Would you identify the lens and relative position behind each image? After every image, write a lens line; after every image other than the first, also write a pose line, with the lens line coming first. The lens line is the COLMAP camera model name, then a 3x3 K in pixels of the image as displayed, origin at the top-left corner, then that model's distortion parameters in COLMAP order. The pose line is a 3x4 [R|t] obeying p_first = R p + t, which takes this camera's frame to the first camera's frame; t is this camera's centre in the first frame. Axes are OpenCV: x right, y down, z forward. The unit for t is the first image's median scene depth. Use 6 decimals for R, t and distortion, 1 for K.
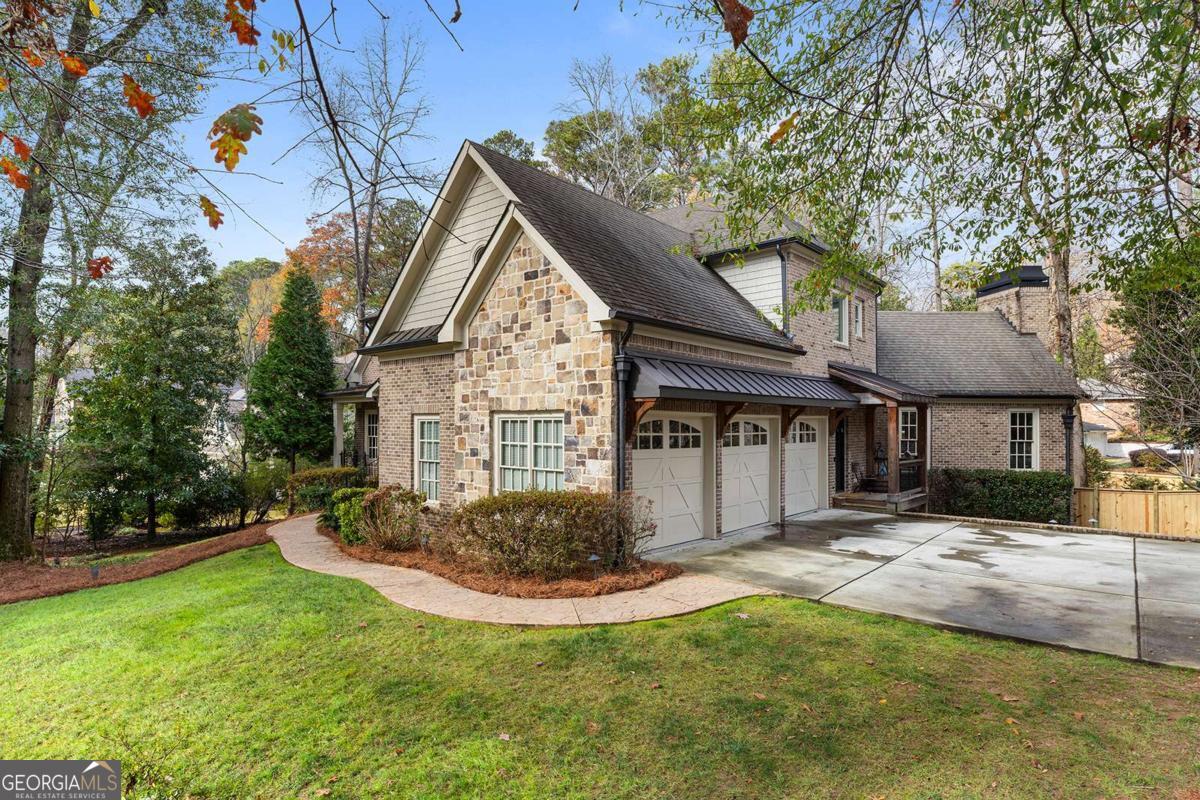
lens RADIAL K [[656.9, 0, 555.1], [0, 656.9, 394.7], [0, 0, 1]] dist [-0.000209, -0.000529]
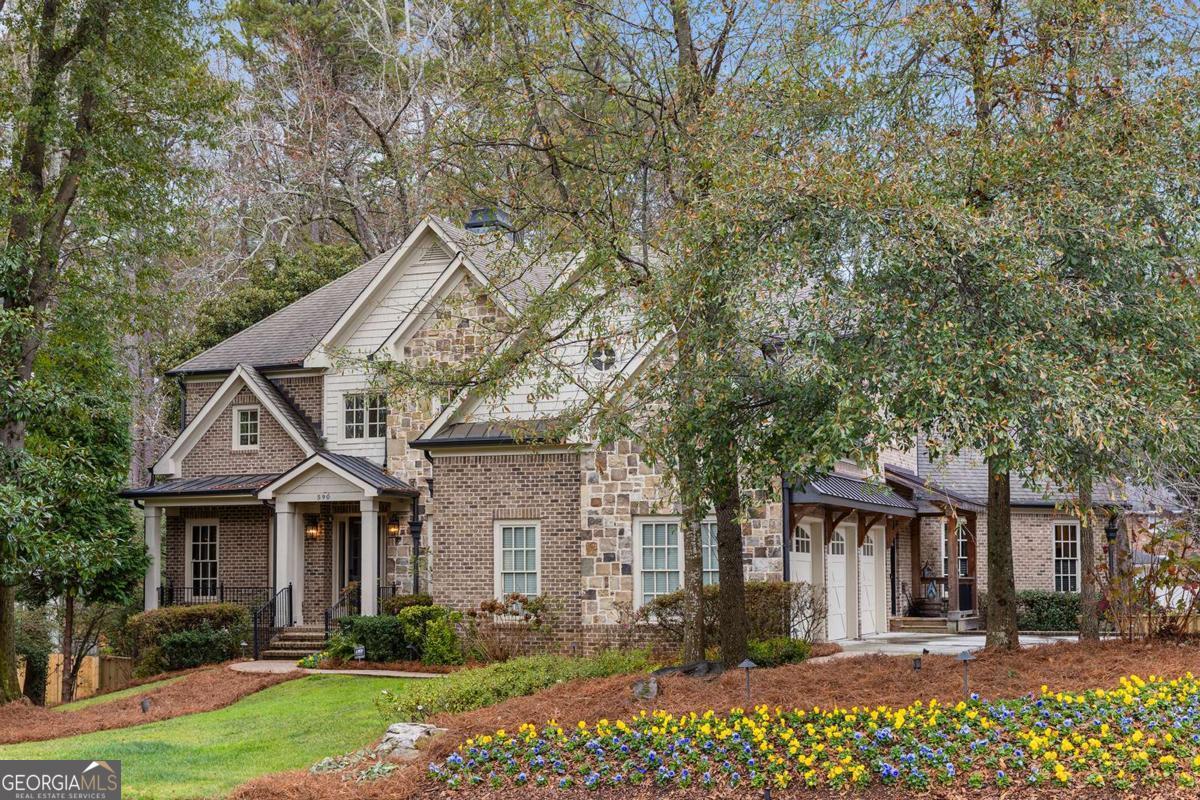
lens RADIAL K [[1631.7, 0, 600.0], [0, 1631.7, 400.0], [0, 0, 1]] dist [-0.009094, -0.045235]
pose [[0.936583, 0.031544, 0.349023, -0.969703], [-0.010651, 0.998043, -0.061620, 0.003649], [-0.350284, 0.053995, 0.935086, -1.252568]]
